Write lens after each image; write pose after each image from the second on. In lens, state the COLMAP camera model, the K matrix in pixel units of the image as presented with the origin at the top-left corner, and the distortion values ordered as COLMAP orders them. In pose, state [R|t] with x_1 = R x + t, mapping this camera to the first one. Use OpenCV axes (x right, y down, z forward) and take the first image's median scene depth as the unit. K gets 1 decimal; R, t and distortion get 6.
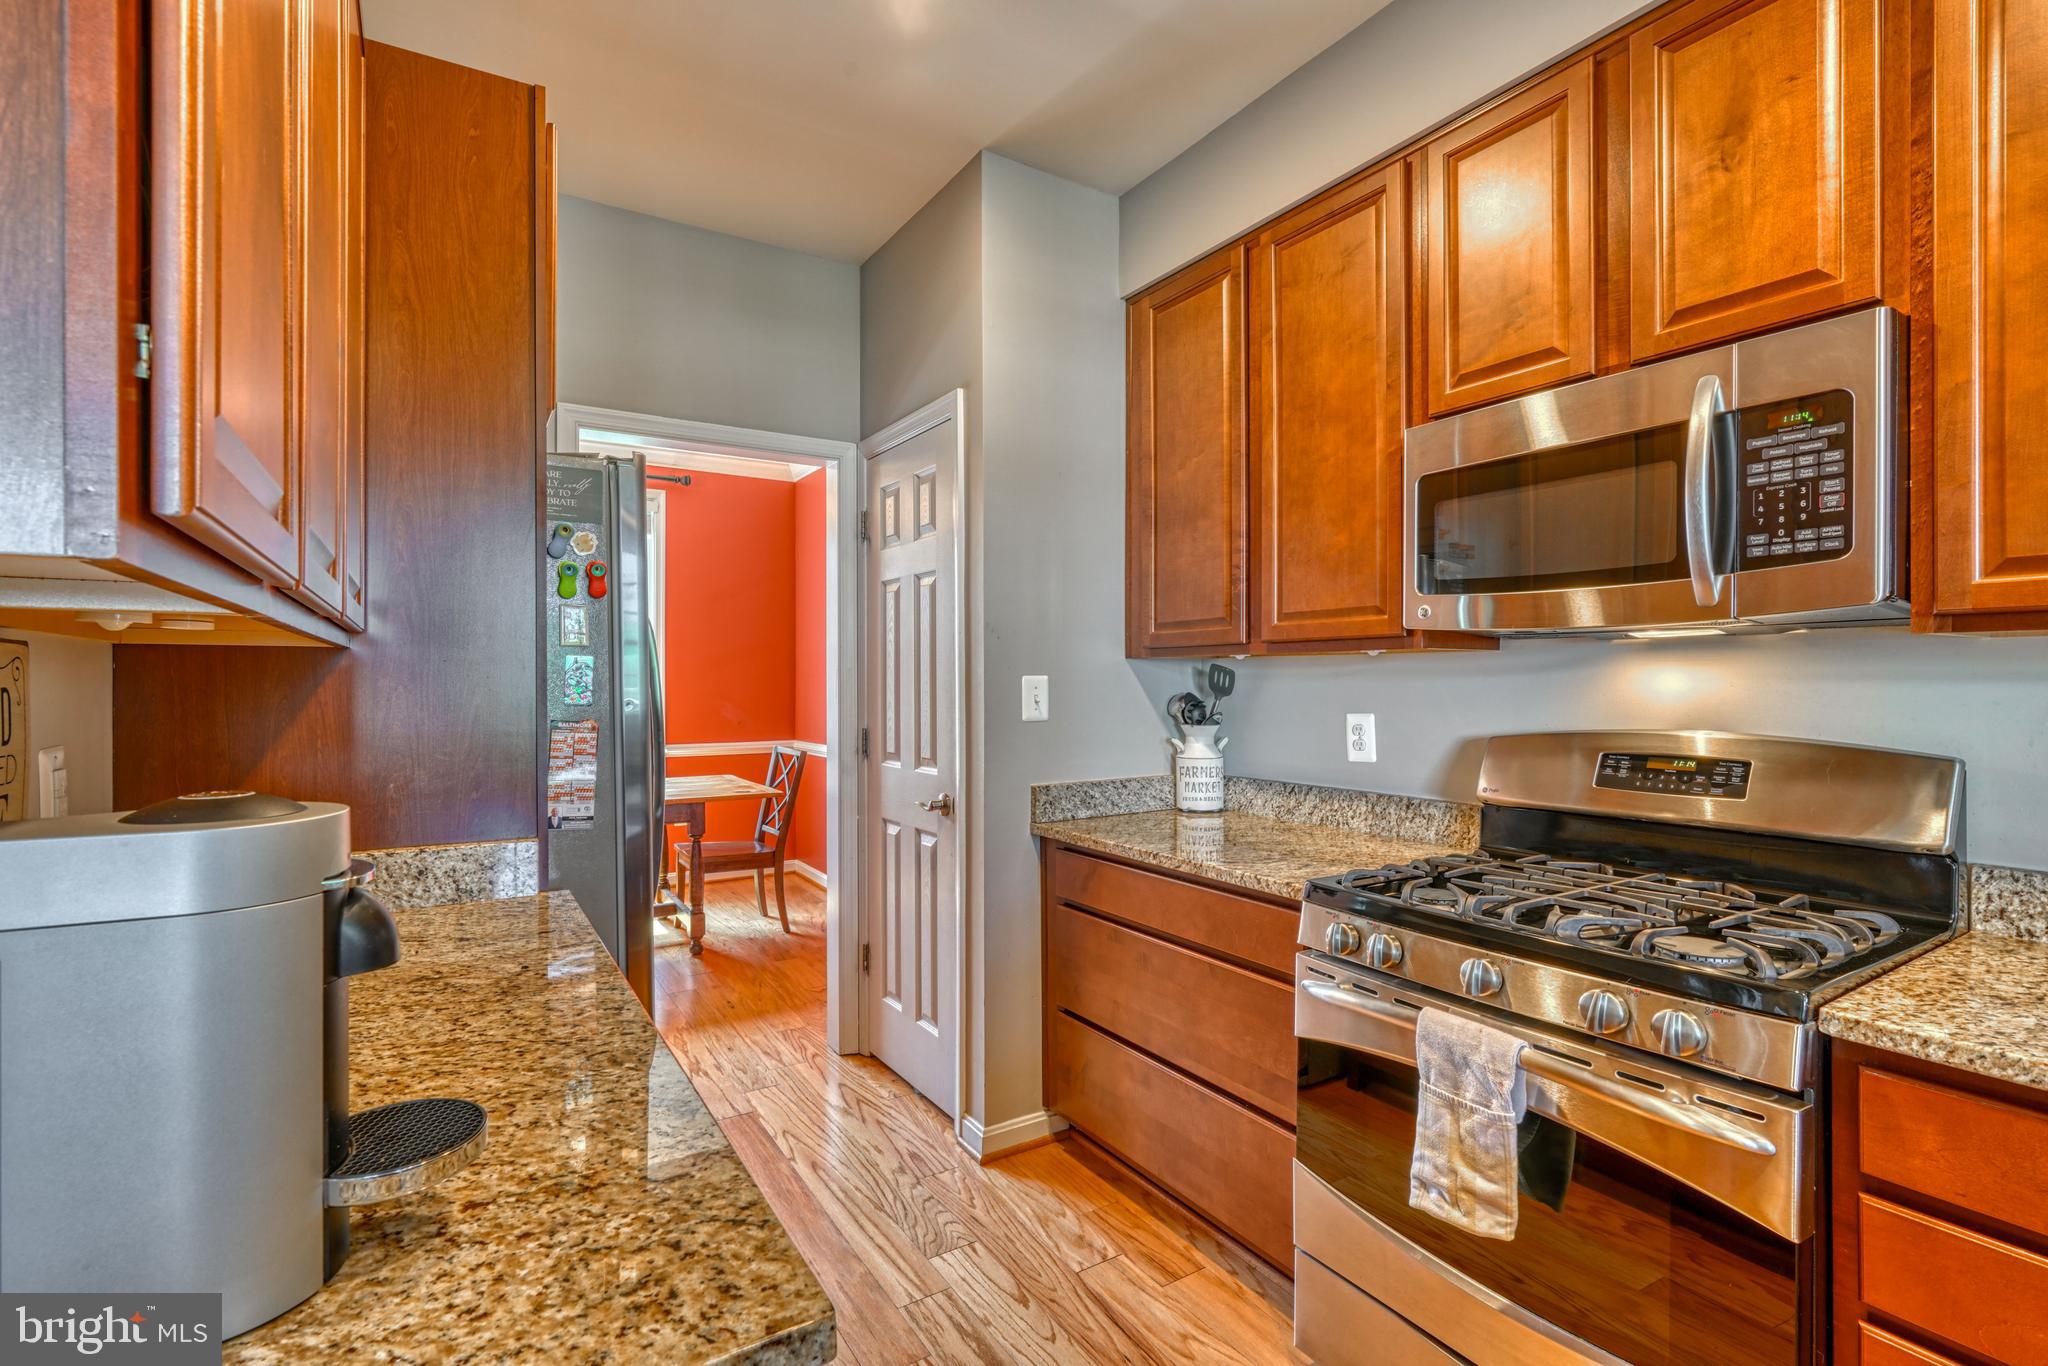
lens RADIAL K [[926.4, 0, 1016.8], [0, 926.4, 680.0], [0, 0, 1]] dist [-0.003860, 0.000168]
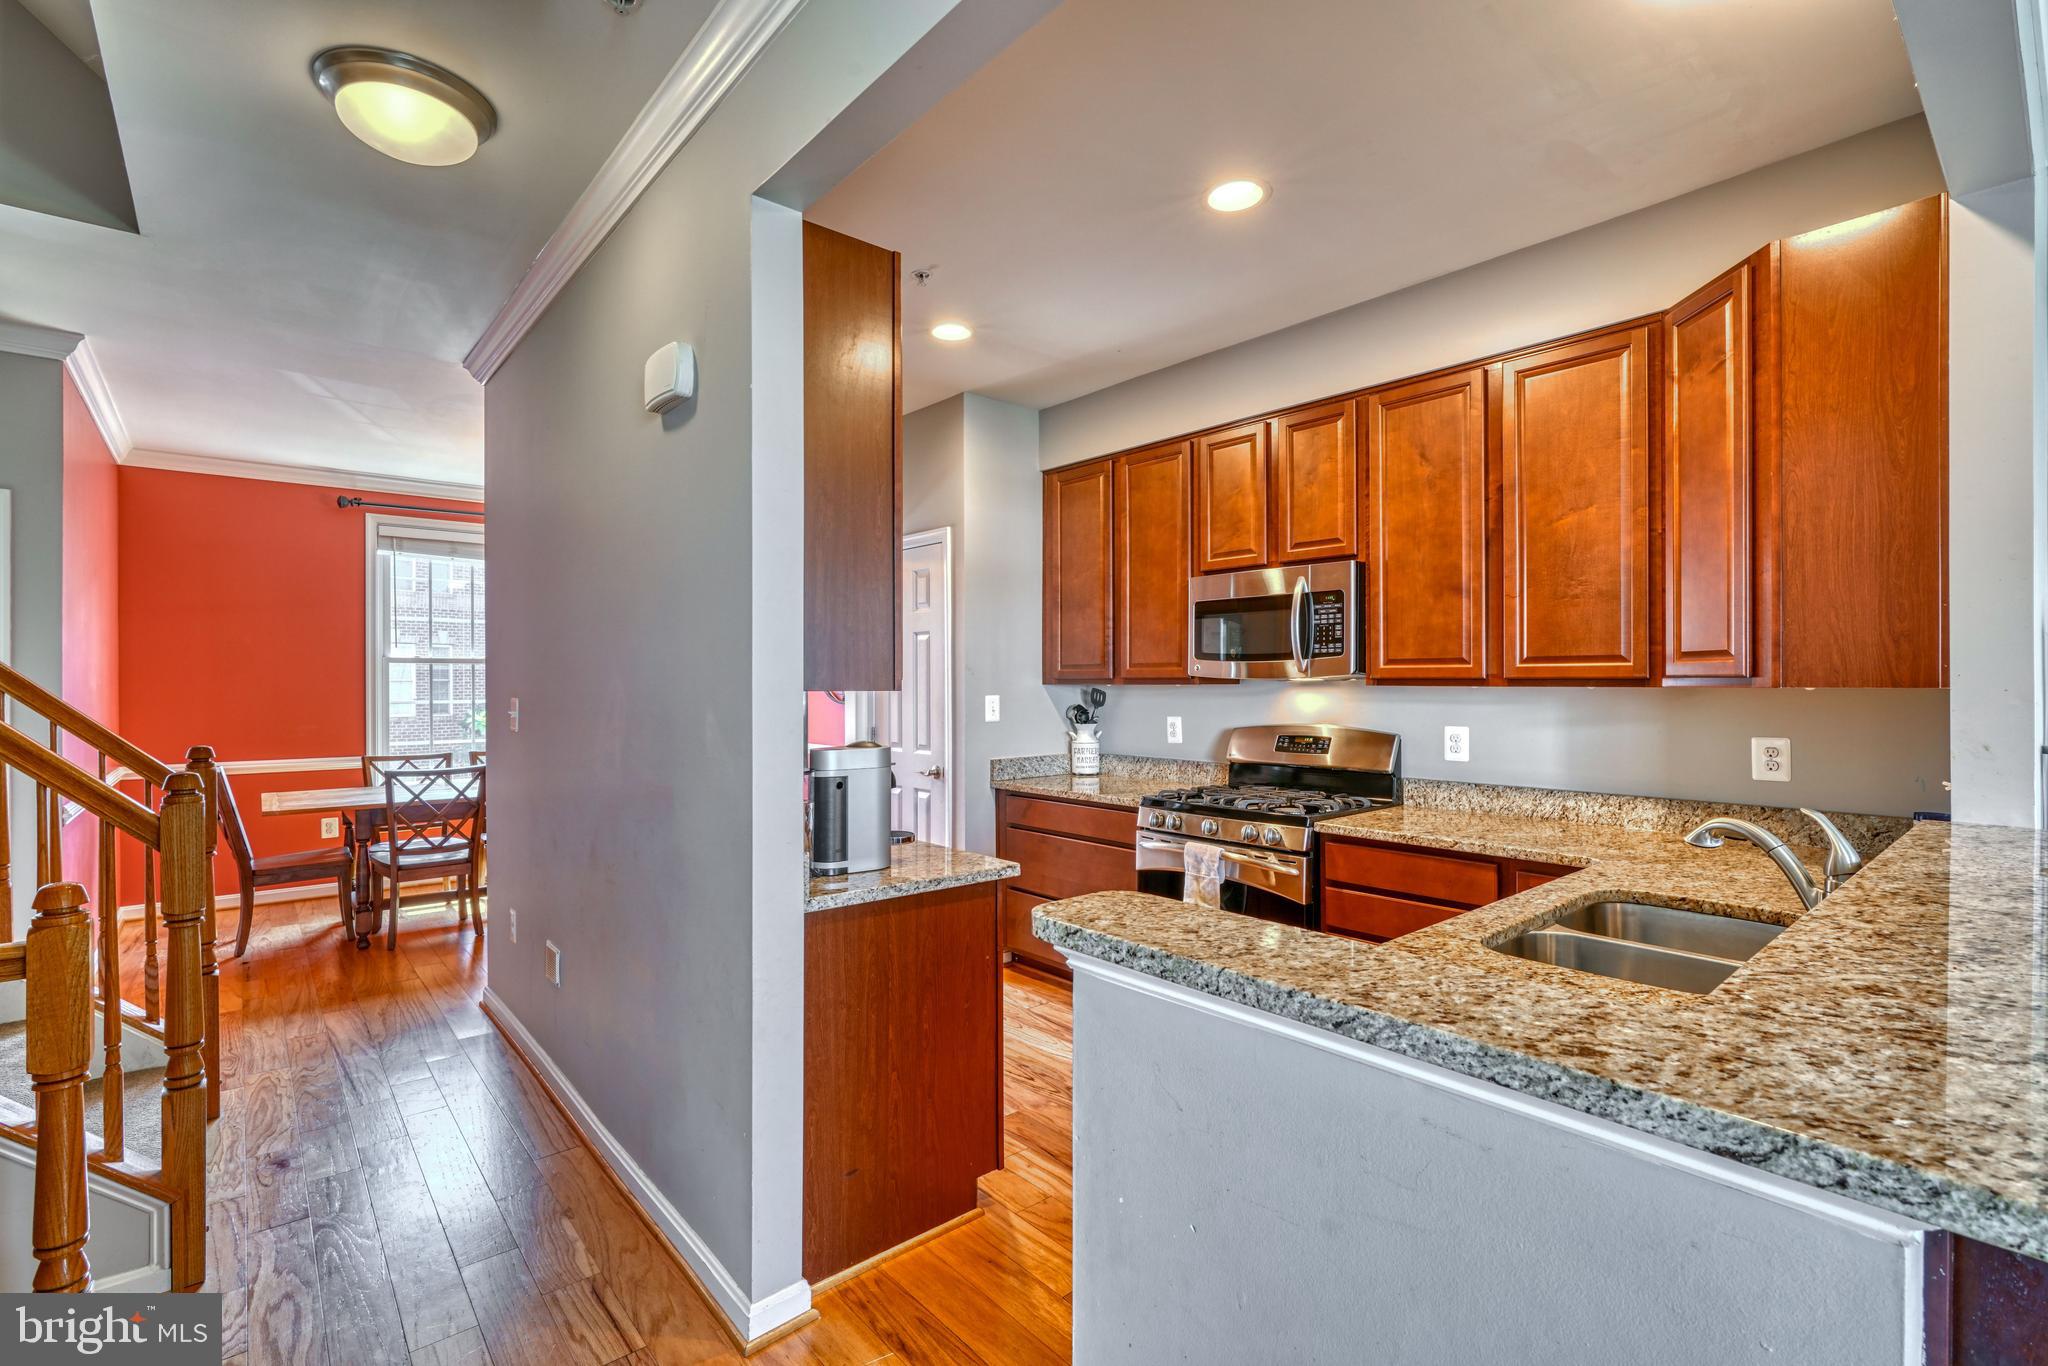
lens RADIAL K [[926.4, 0, 1016.8], [0, 926.4, 680.0], [0, 0, 1]] dist [-0.003860, 0.000168]
pose [[0.989468, -0.000334, 0.144749, -0.217496], [0.000467, 0.999999, -0.000887, -0.037673], [-0.144749, 0.000945, 0.989468, -0.832945]]
